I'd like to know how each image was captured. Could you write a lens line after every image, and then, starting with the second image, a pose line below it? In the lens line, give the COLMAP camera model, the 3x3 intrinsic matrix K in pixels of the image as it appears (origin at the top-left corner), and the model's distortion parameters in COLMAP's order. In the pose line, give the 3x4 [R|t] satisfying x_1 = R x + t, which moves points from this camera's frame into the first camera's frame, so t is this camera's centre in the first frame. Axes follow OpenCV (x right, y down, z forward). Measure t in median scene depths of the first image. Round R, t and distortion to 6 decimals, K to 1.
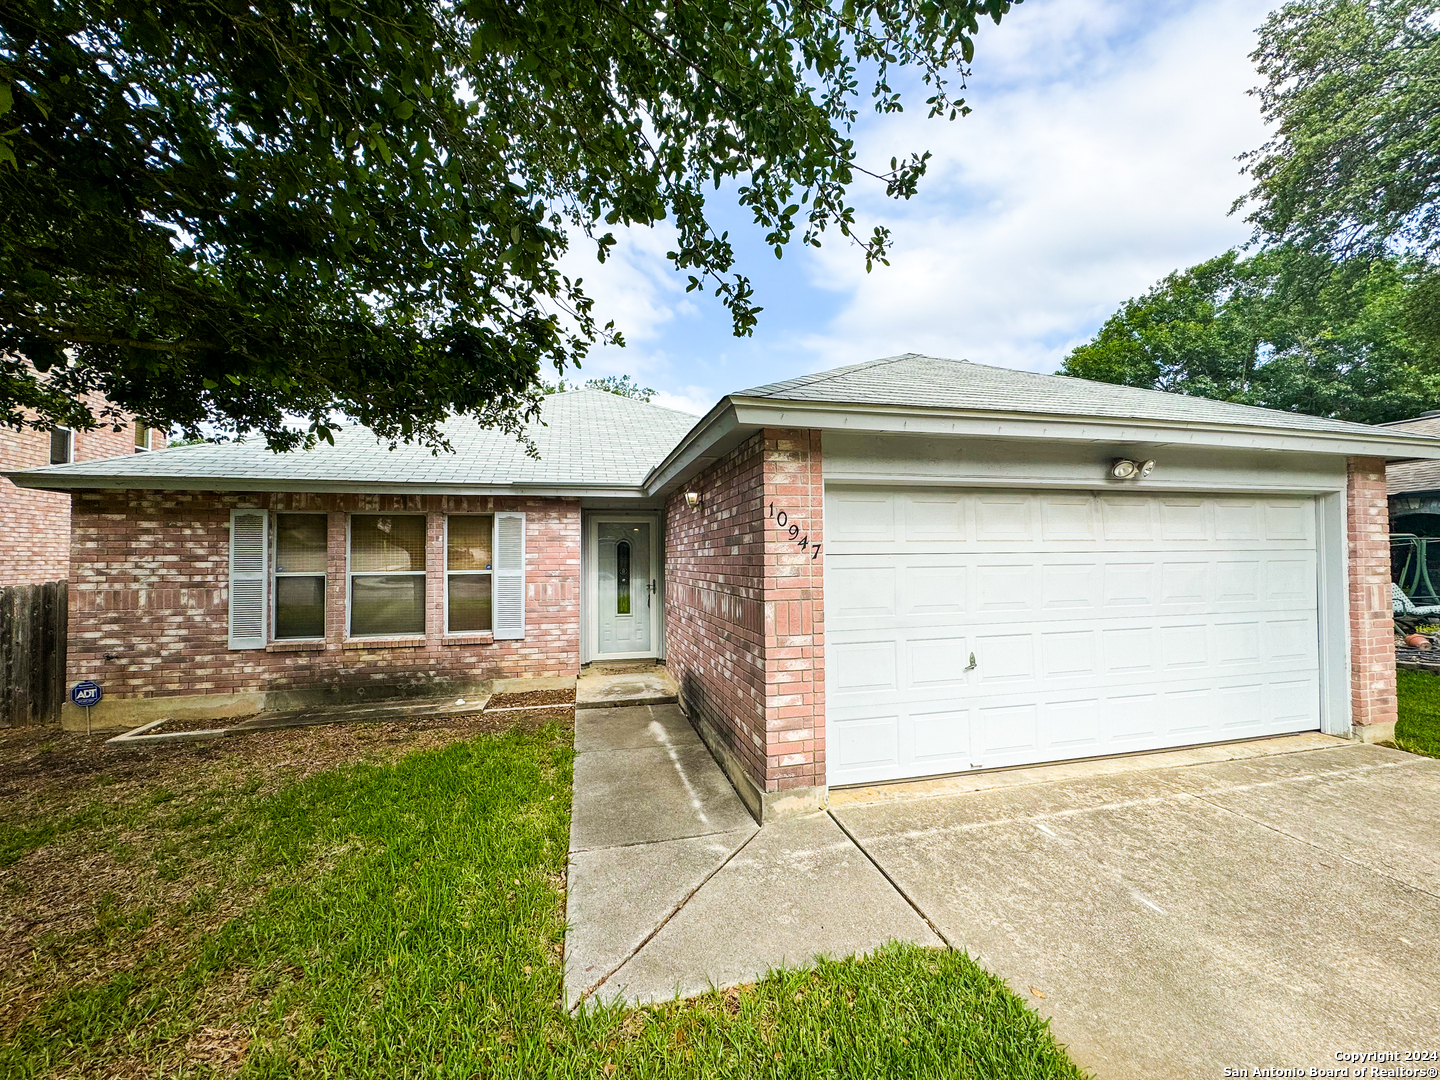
lens RADIAL K [[573.6, 0, 719.8], [0, 573.6, 539.4], [0, 0, 1]] dist [-0.000448, 0.000356]
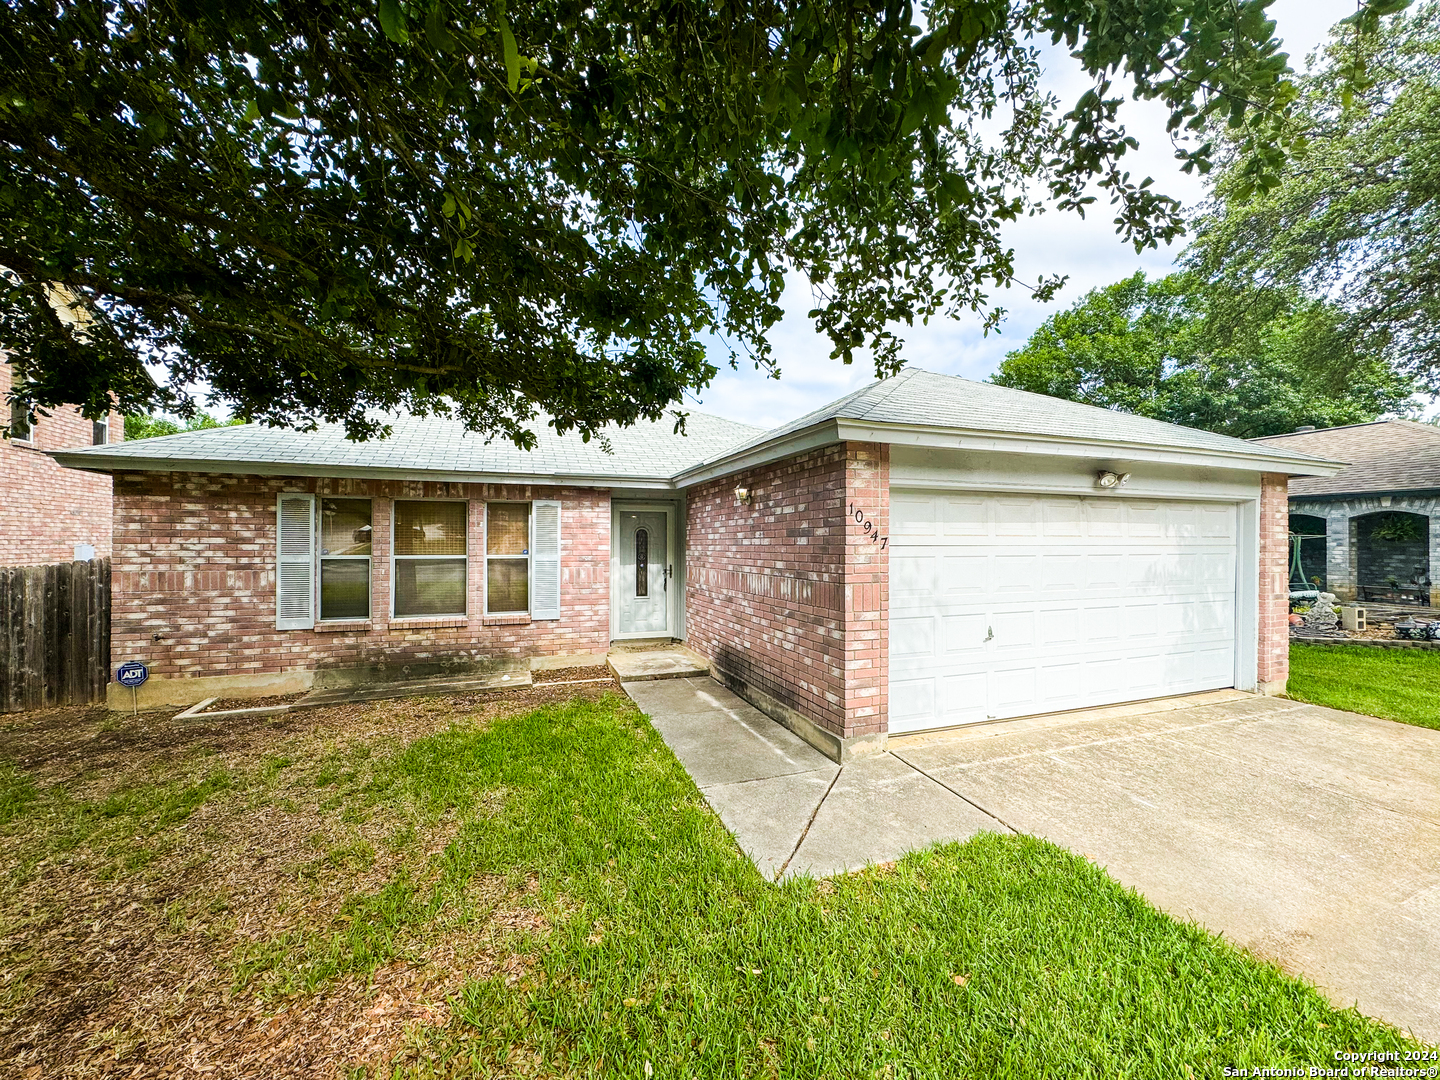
lens RADIAL K [[573.6, 0, 720.7], [0, 573.6, 541.7], [0, 0, 1]] dist [-0.000448, 0.000356]
pose [[0.993717, 0.011894, 0.111291, -0.246422], [-0.015063, 0.999503, 0.027674, -0.008399], [-0.110907, -0.029177, 0.993402, -0.137953]]
